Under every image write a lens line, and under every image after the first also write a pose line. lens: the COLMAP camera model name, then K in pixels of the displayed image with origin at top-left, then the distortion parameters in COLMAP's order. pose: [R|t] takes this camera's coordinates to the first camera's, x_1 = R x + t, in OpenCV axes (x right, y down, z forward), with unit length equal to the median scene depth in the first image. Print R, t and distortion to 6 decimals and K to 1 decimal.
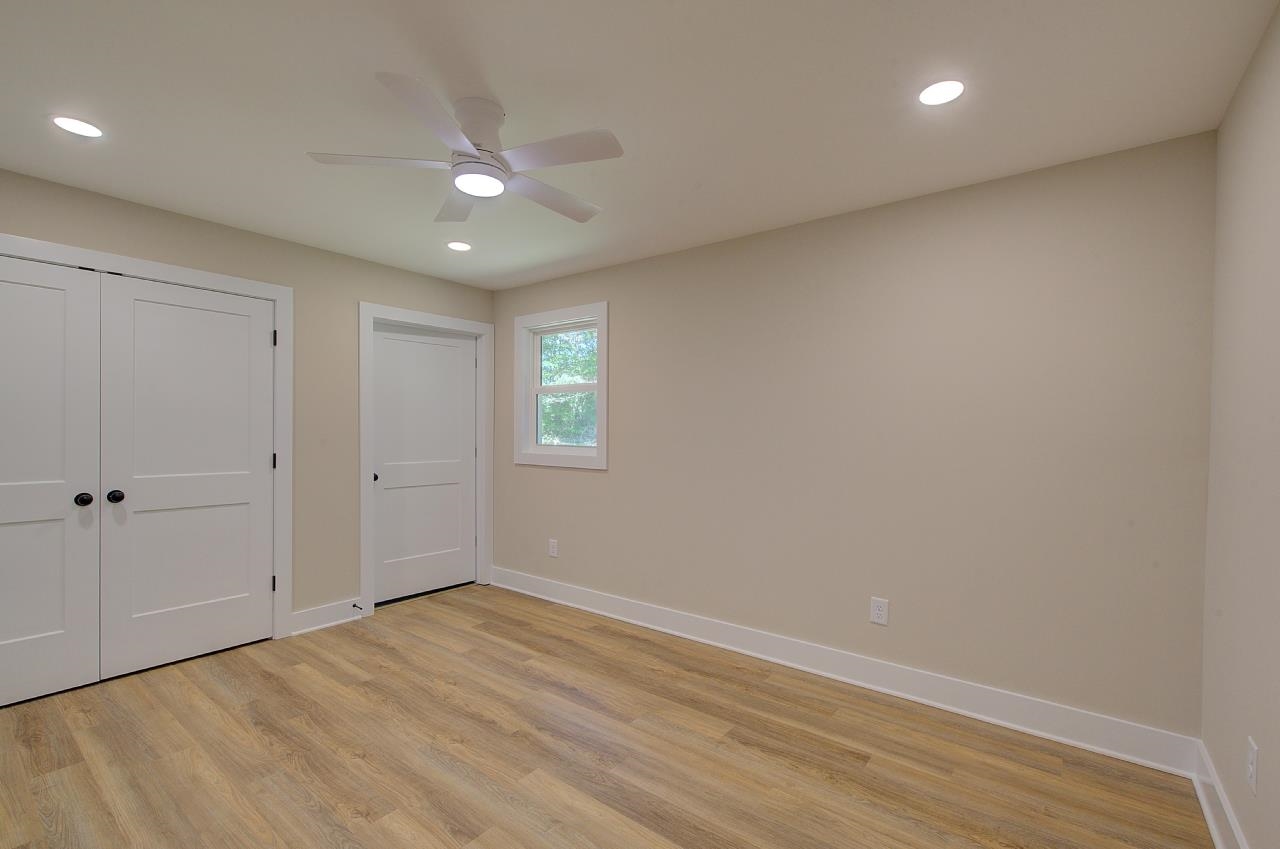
lens RADIAL K [[545.2, 0, 629.7], [0, 545.2, 430.3], [0, 0, 1]] dist [-0.001397, 0.000967]
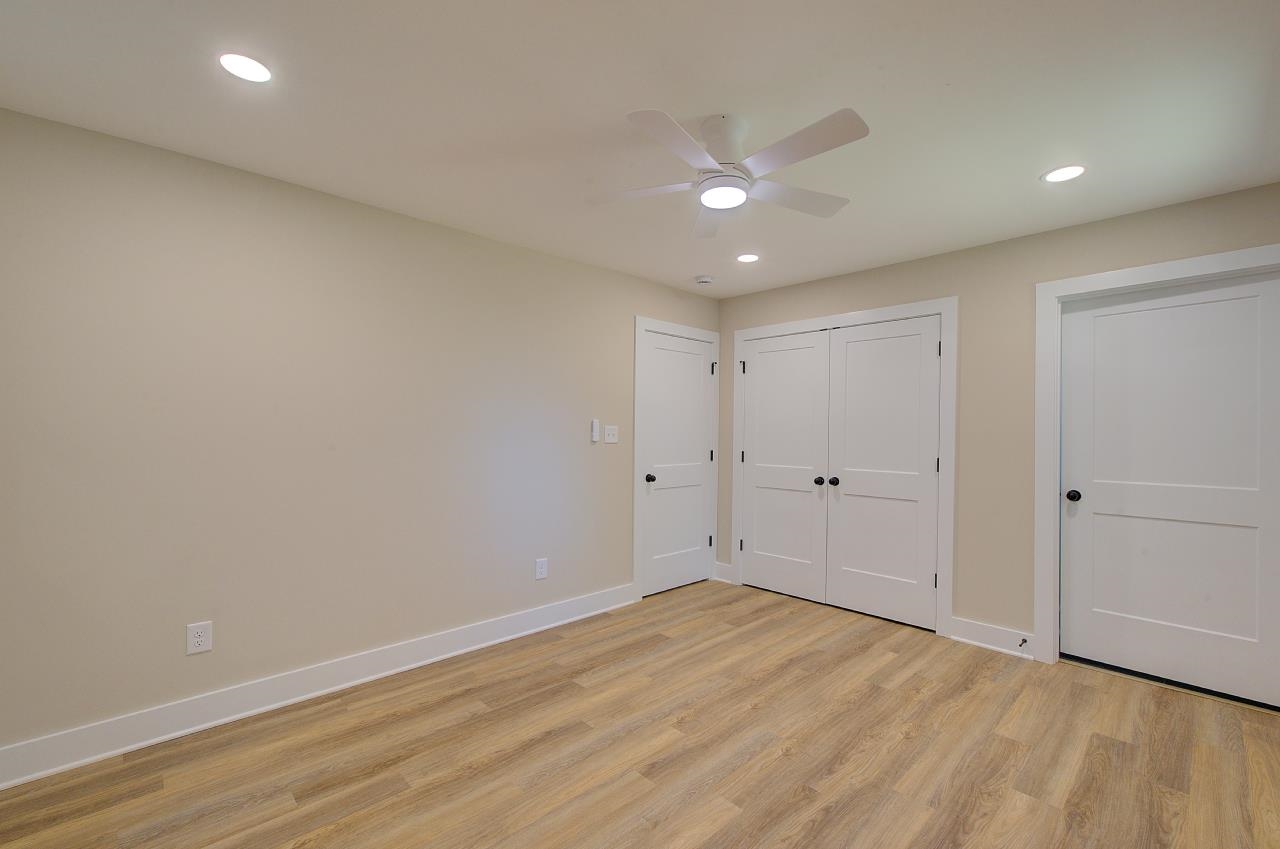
lens RADIAL K [[545.2, 0, 669.7], [0, 545.2, 427.2], [0, 0, 1]] dist [-0.001397, 0.000967]
pose [[-0.104607, -0.018382, -0.994344, 0.553794], [-0.005066, 0.999826, -0.017951, 0.006751], [0.994501, 0.003160, -0.104682, 0.722341]]
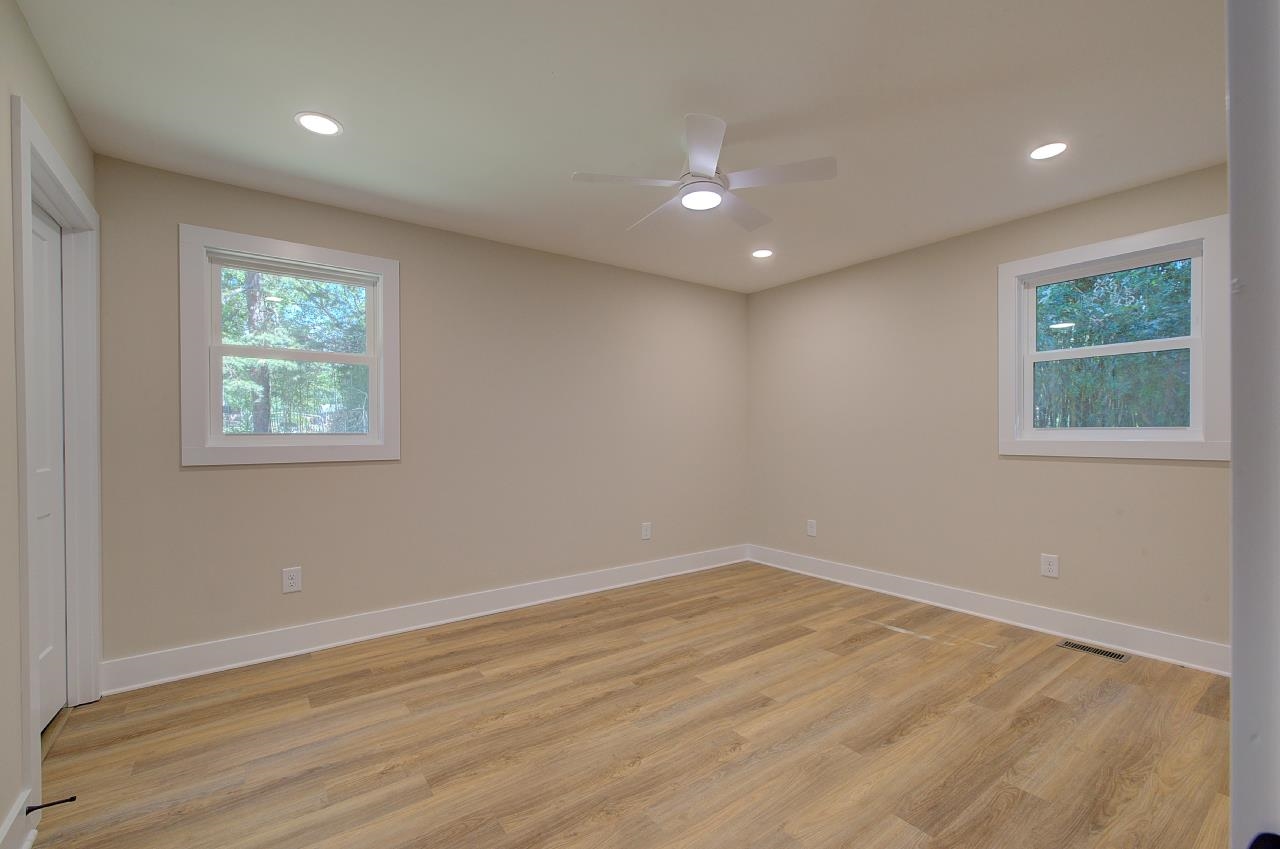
lens RADIAL K [[545.2, 0, 638.9], [0, 545.2, 430.2], [0, 0, 1]] dist [-0.001397, 0.000967]
pose [[0.281970, -0.003835, 0.959416, -1.047574], [0.005775, 0.999981, 0.002300, 0.036443], [-0.959406, 0.004892, 0.281987, 0.568444]]
